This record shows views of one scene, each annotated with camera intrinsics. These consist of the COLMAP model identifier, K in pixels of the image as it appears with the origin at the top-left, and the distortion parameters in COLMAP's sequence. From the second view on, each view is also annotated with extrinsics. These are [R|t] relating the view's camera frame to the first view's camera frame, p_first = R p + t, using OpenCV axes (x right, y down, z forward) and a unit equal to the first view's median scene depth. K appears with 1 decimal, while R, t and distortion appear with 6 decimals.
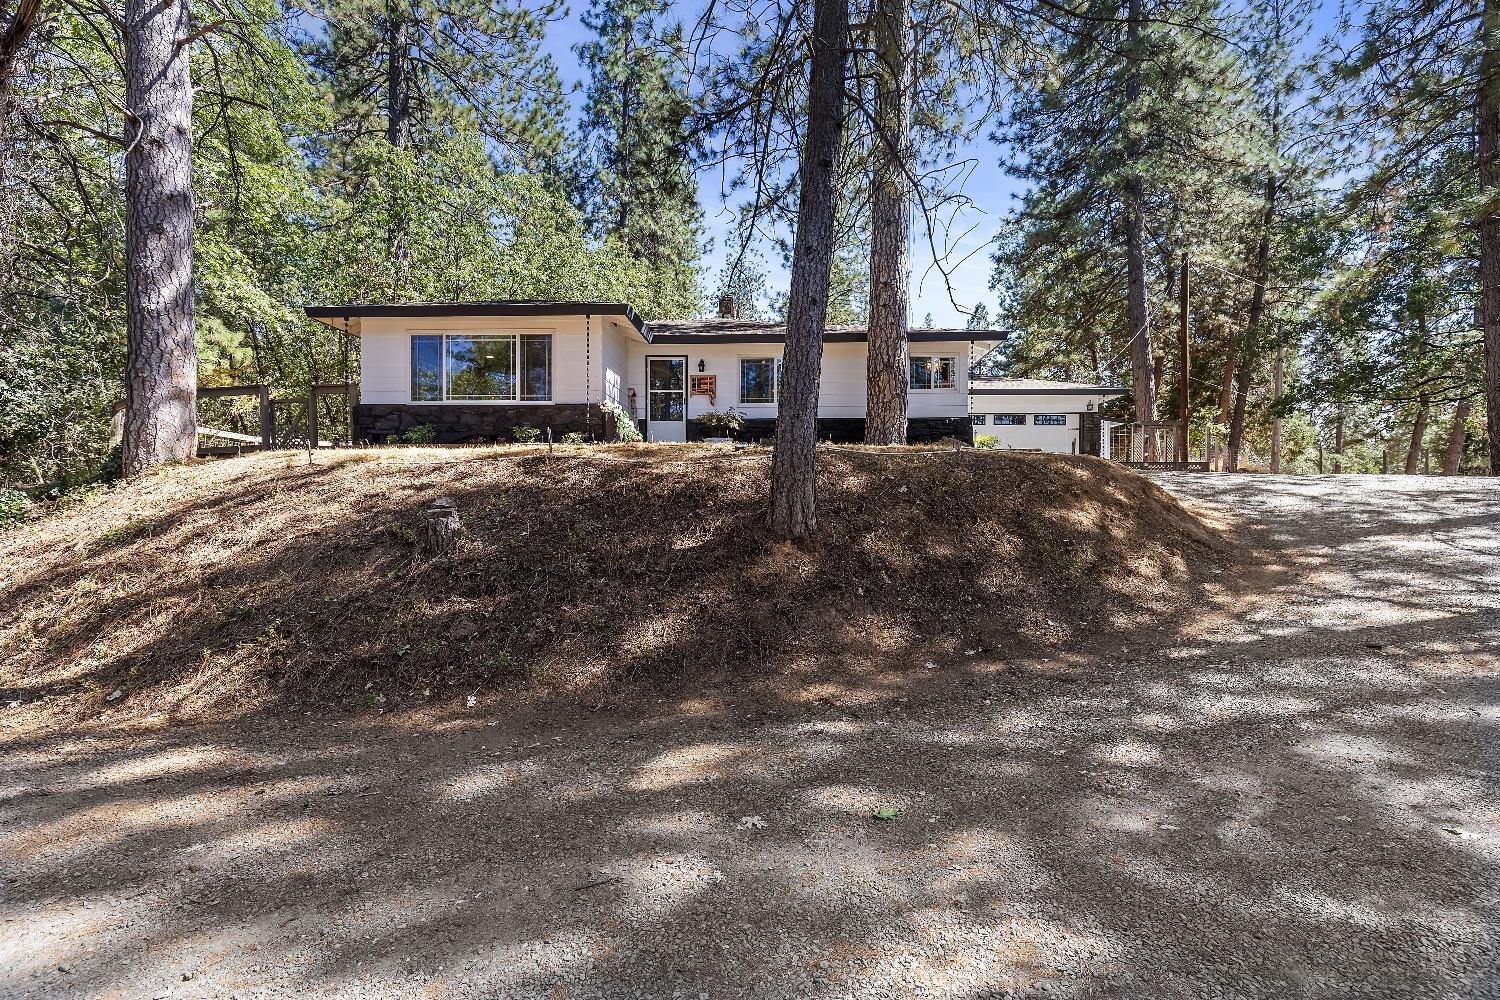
lens RADIAL K [[687.8, 0, 757.7], [0, 687.8, 503.4], [0, 0, 1]] dist [0.004003, -0.001074]
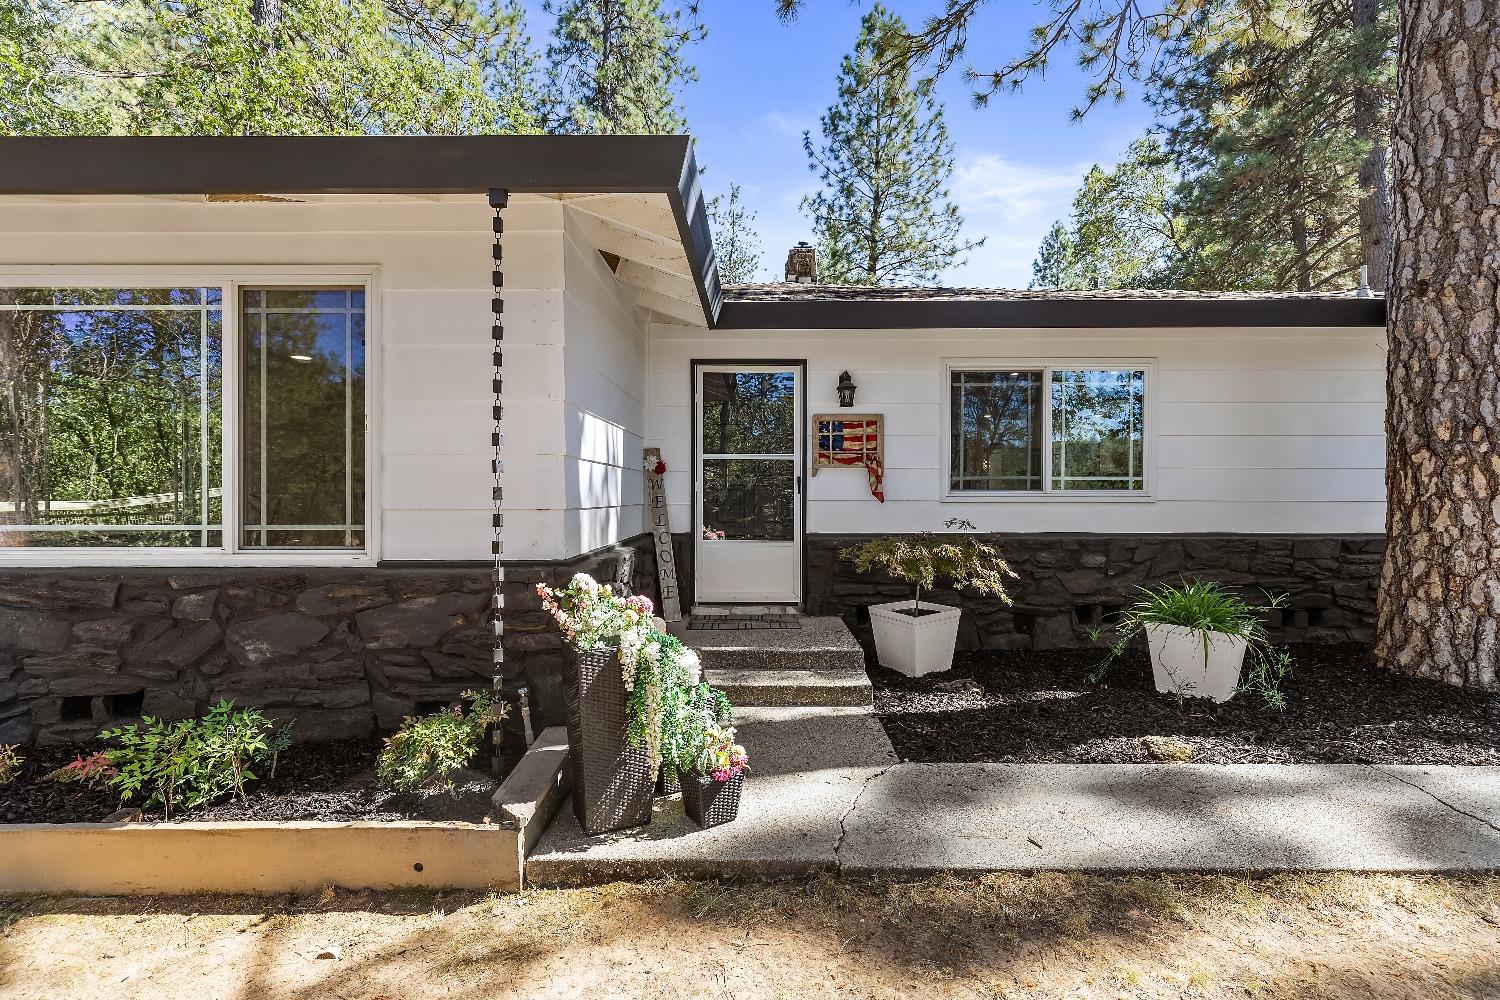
lens RADIAL K [[687.8, 0, 751.8], [0, 687.8, 504.1], [0, 0, 1]] dist [0.004003, -0.001074]
pose [[0.999766, -0.001617, 0.021558, -0.138937], [0.001281, 0.999878, 0.015598, -0.144434], [-0.021580, -0.015567, 0.999646, 0.634279]]
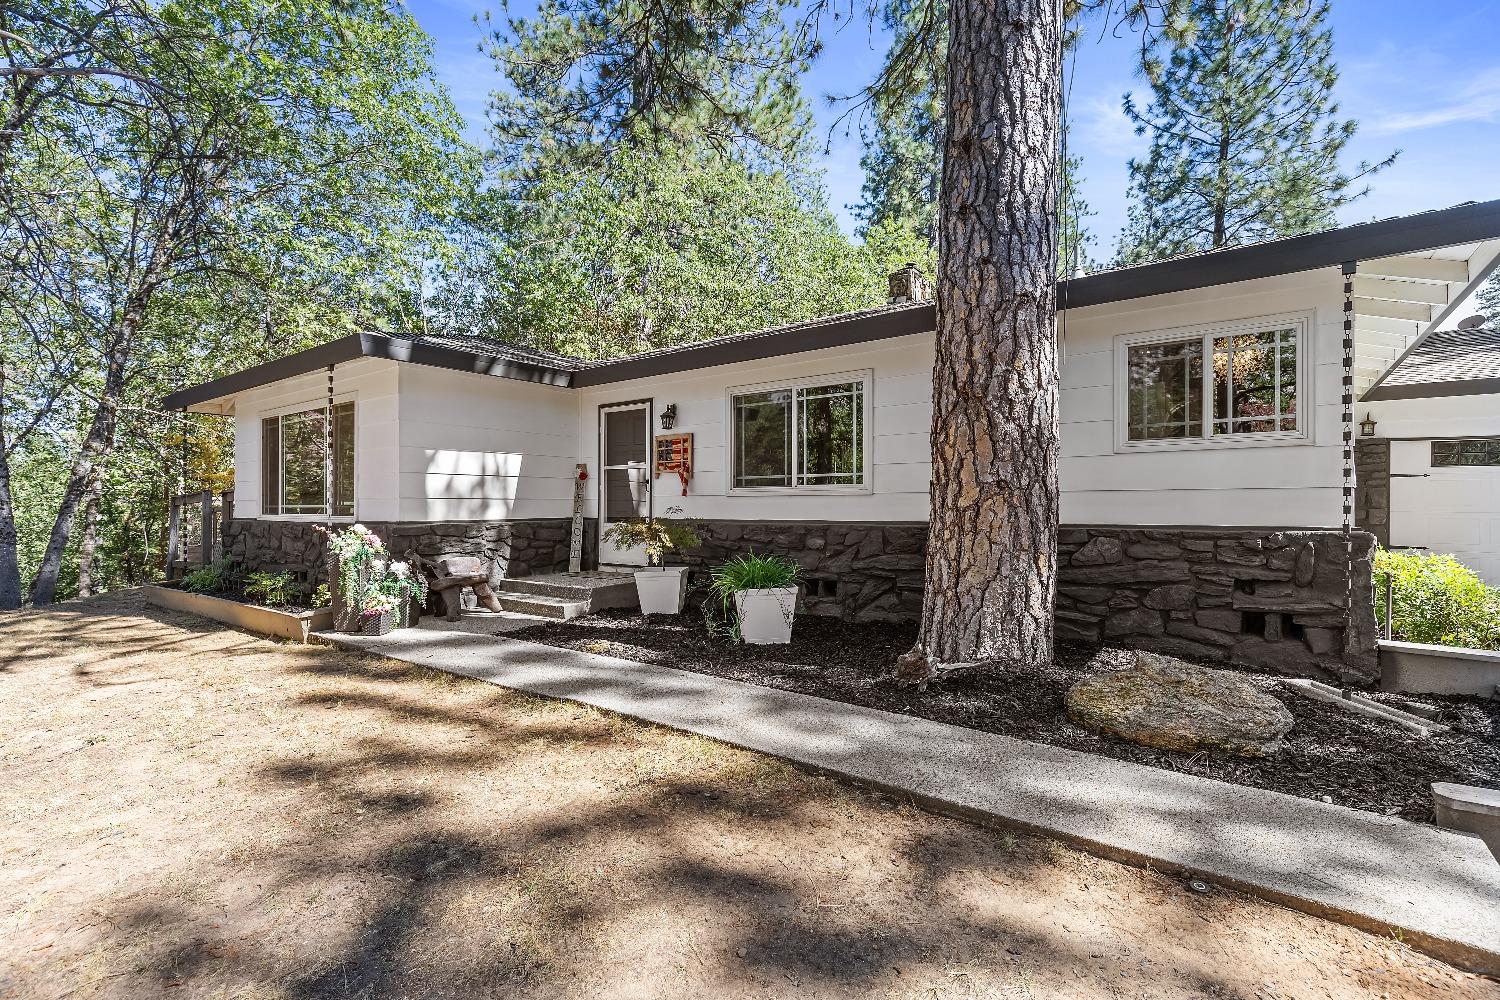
lens RADIAL K [[687.8, 0, 749.7], [0, 687.8, 506.2], [0, 0, 1]] dist [0.004003, -0.001074]
pose [[0.824279, -0.002005, -0.566181, 0.258820], [0.004629, 0.999984, 0.003198, -0.134090], [0.566165, -0.005257, 0.824275, 0.606627]]
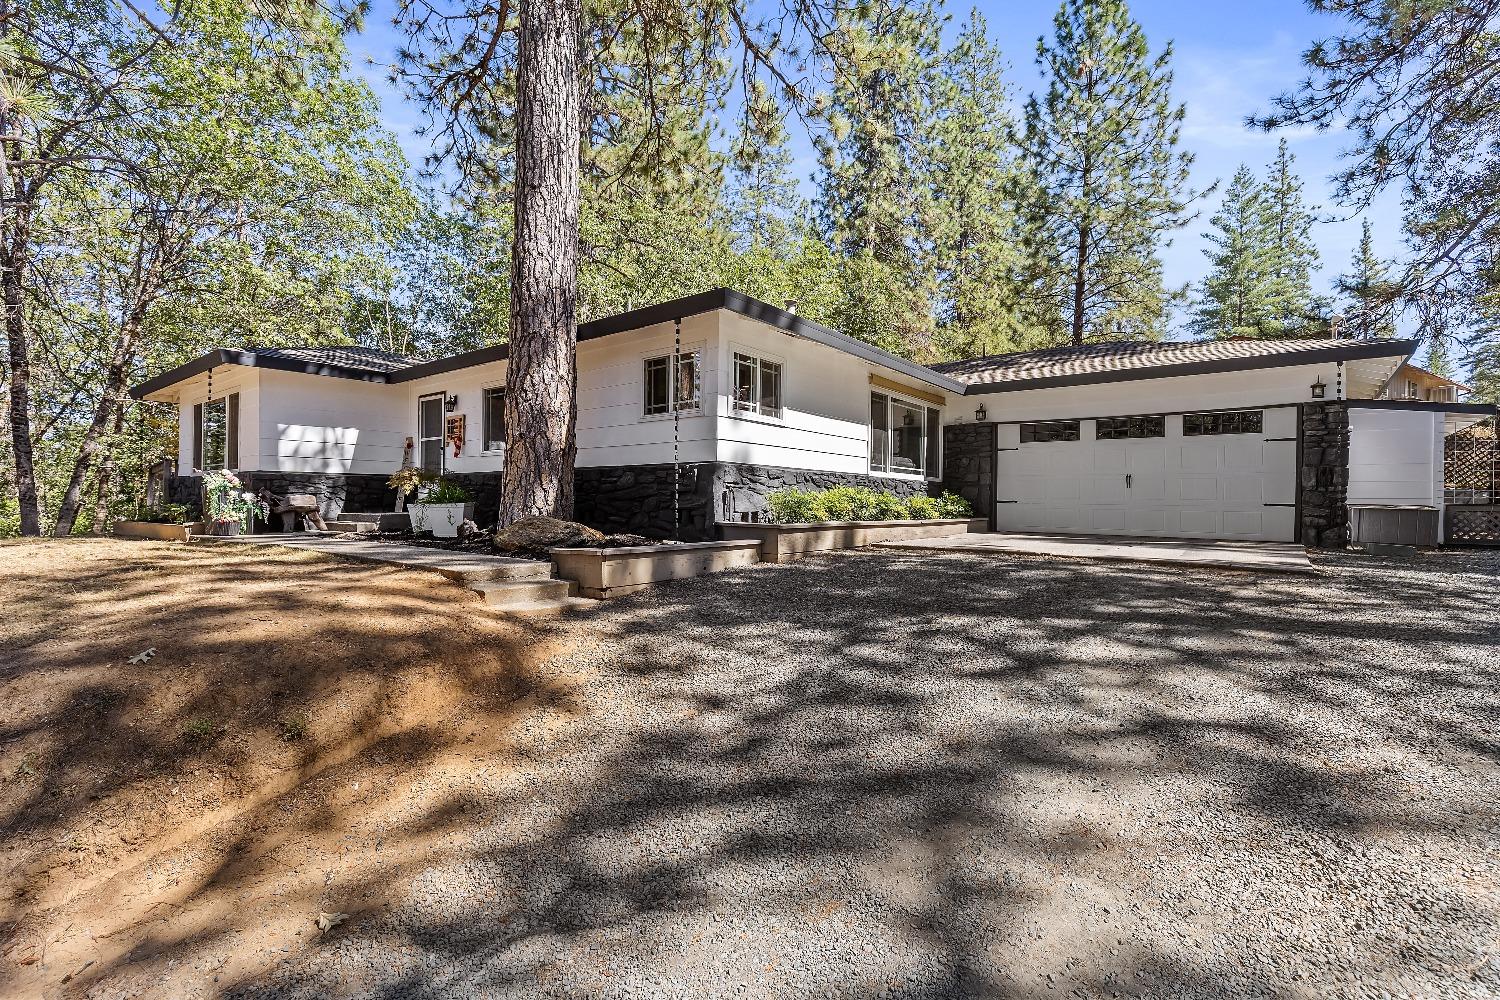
lens RADIAL K [[687.8, 0, 752.5], [0, 687.8, 501.2], [0, 0, 1]] dist [0.004003, -0.001074]
pose [[0.806416, 0.000870, -0.591348, 0.633425], [-0.002641, 0.999994, -0.002129, -0.091615], [0.591343, 0.003279, 0.806414, 0.582474]]
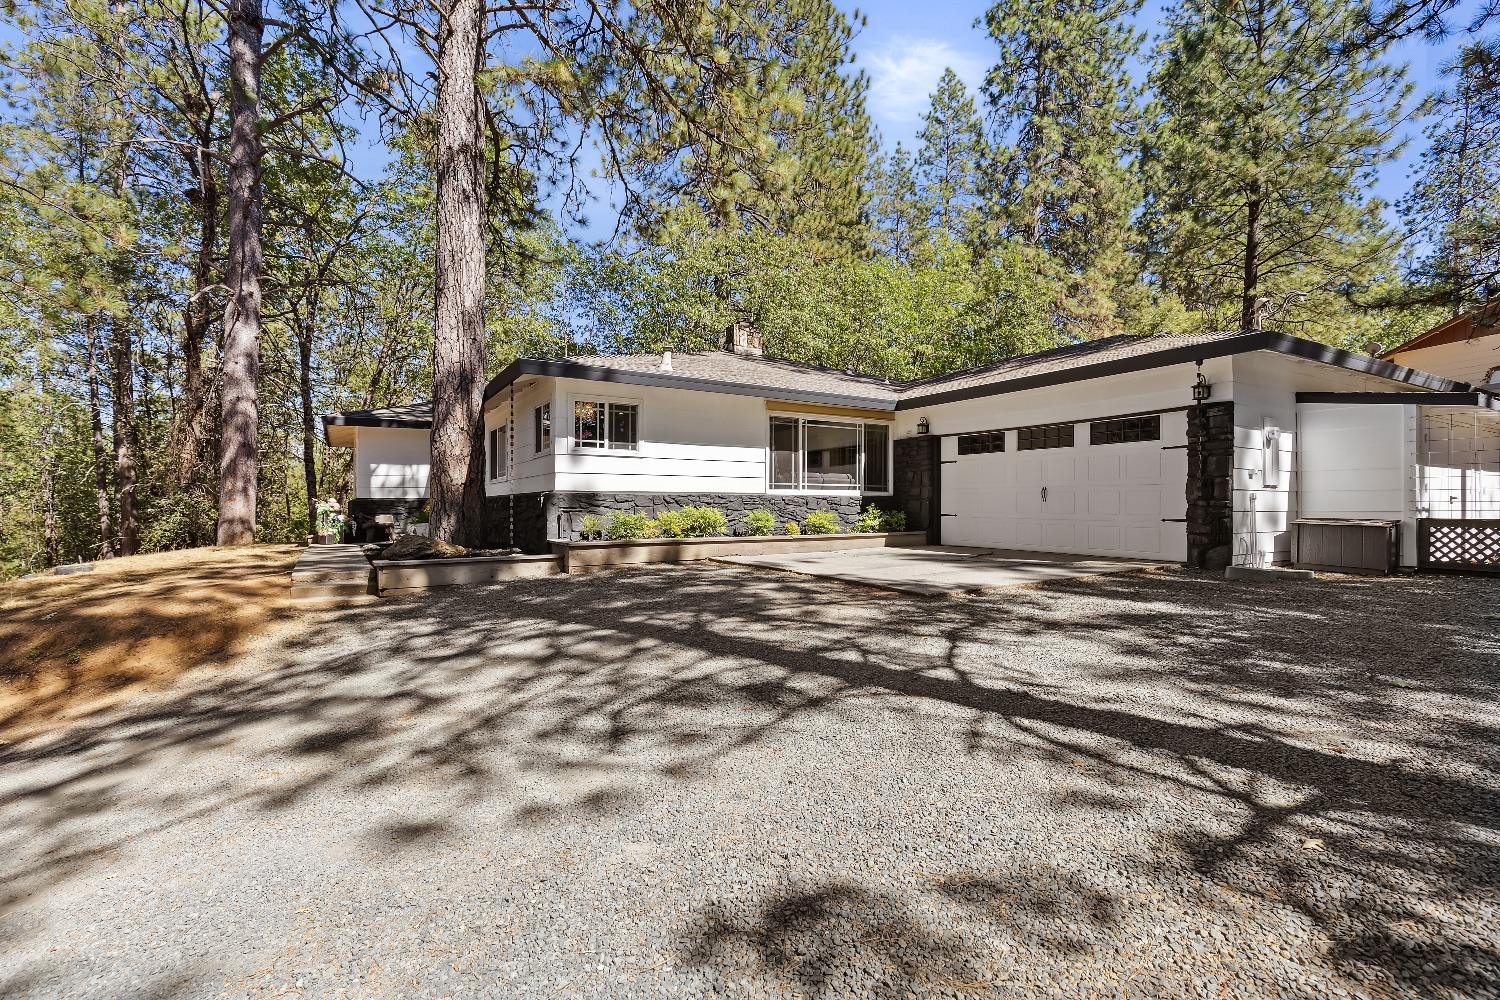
lens RADIAL K [[687.8, 0, 742.8], [0, 687.8, 506.1], [0, 0, 1]] dist [0.004003, -0.001074]
pose [[0.537981, -0.006475, -0.842932, 0.945187], [0.010065, 0.999949, -0.001258, -0.105924], [0.842897, -0.007807, 0.538019, 0.786987]]
